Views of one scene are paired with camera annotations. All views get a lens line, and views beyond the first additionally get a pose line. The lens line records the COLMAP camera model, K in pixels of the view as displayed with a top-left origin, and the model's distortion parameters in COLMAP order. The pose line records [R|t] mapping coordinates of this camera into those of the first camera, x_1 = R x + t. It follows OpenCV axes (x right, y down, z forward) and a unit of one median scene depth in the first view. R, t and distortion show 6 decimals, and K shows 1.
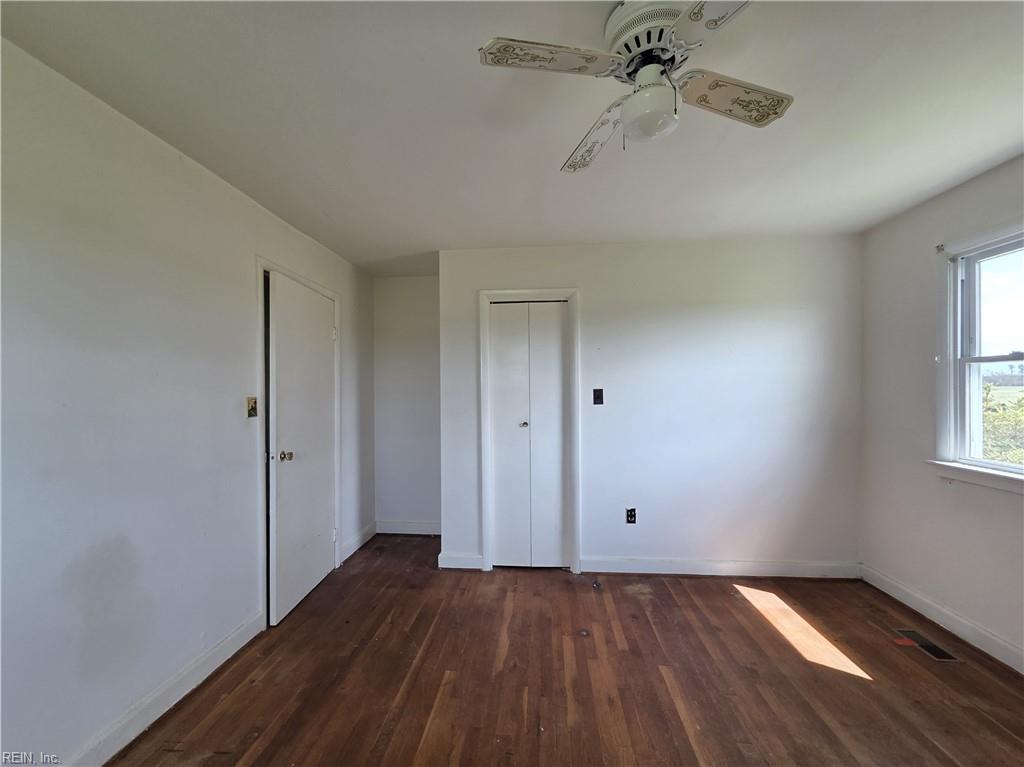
lens RADIAL K [[421.6, 0, 507.4], [0, 421.6, 386.2], [0, 0, 1]] dist [0.000310, 0.001573]
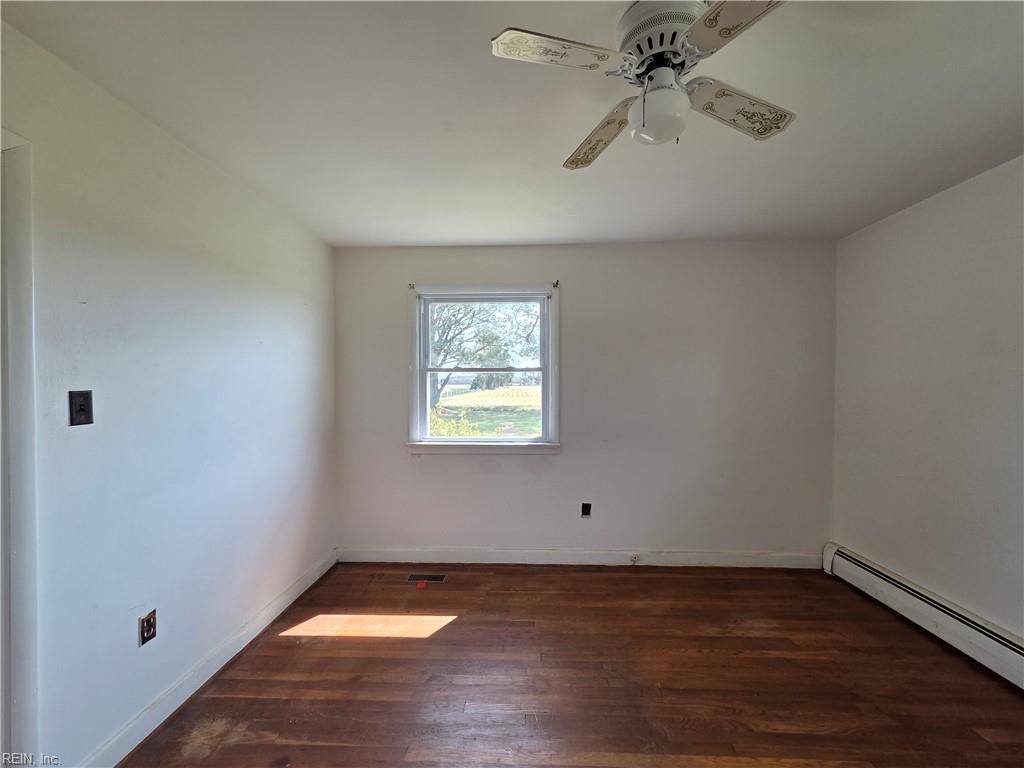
lens RADIAL K [[421.6, 0, 512.6], [0, 421.6, 388.3], [0, 0, 1]] dist [0.000310, 0.001573]
pose [[-0.052722, 0.000033, 0.998609, -0.336713], [-0.008152, 0.999967, -0.000463, -0.000124], [-0.998576, -0.008166, -0.052720, 0.713598]]
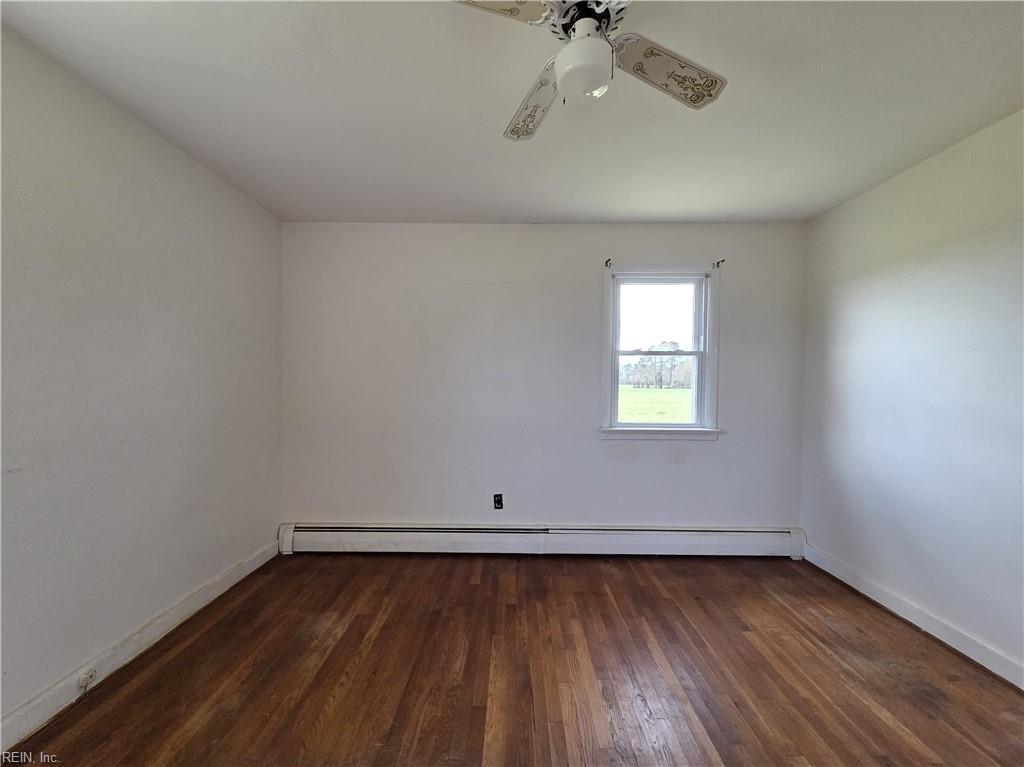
lens RADIAL K [[421.6, 0, 508.4], [0, 421.6, 389.5], [0, 0, 1]] dist [0.000310, 0.001573]
pose [[-0.996727, 0.002428, -0.080801, 0.318624], [0.001845, 0.999972, 0.007291, 0.042350], [0.080816, 0.007118, -0.996704, 1.014586]]
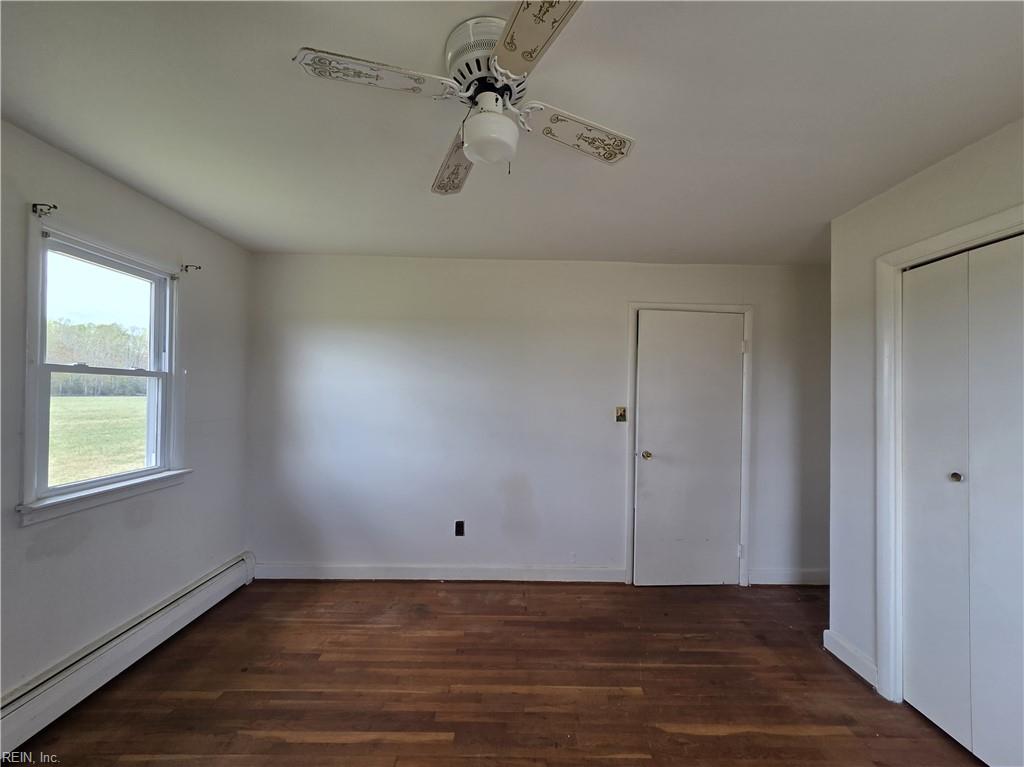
lens RADIAL K [[421.6, 0, 516.6], [0, 421.6, 384.4], [0, 0, 1]] dist [0.000310, 0.001573]
pose [[0.106168, -0.015007, -0.994235, 0.709487], [-0.006616, 0.999853, -0.015798, -0.023078], [0.994326, 0.008255, 0.106053, 0.508583]]
